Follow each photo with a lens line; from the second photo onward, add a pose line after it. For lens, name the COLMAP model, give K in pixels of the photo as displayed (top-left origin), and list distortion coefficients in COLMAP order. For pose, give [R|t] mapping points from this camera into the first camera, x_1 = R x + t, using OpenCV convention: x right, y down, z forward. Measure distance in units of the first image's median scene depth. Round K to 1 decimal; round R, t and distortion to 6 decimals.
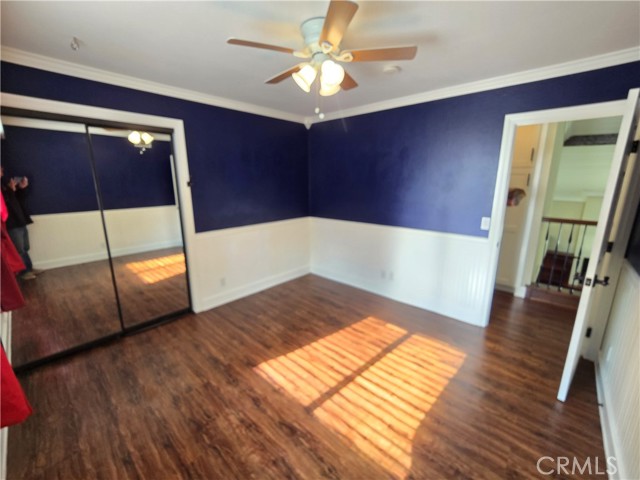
lens RADIAL K [[261.0, 0, 322.1], [0, 261.0, 238.6], [0, 0, 1]] dist [-0.011461, -0.000250]
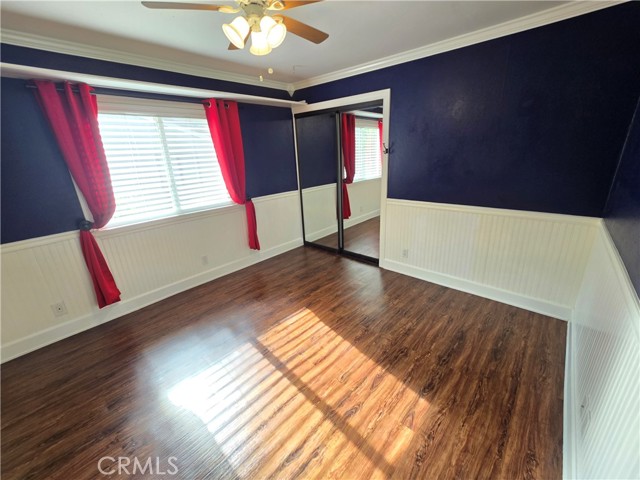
lens RADIAL K [[261.0, 0, 322.1], [0, 261.0, 238.6], [0, 0, 1]] dist [-0.011461, -0.000250]
pose [[0.009849, 0.316263, -0.948620, 0.742674], [-0.178713, 0.933949, 0.309516, -0.183552], [0.983852, 0.166483, 0.065719, 0.878404]]
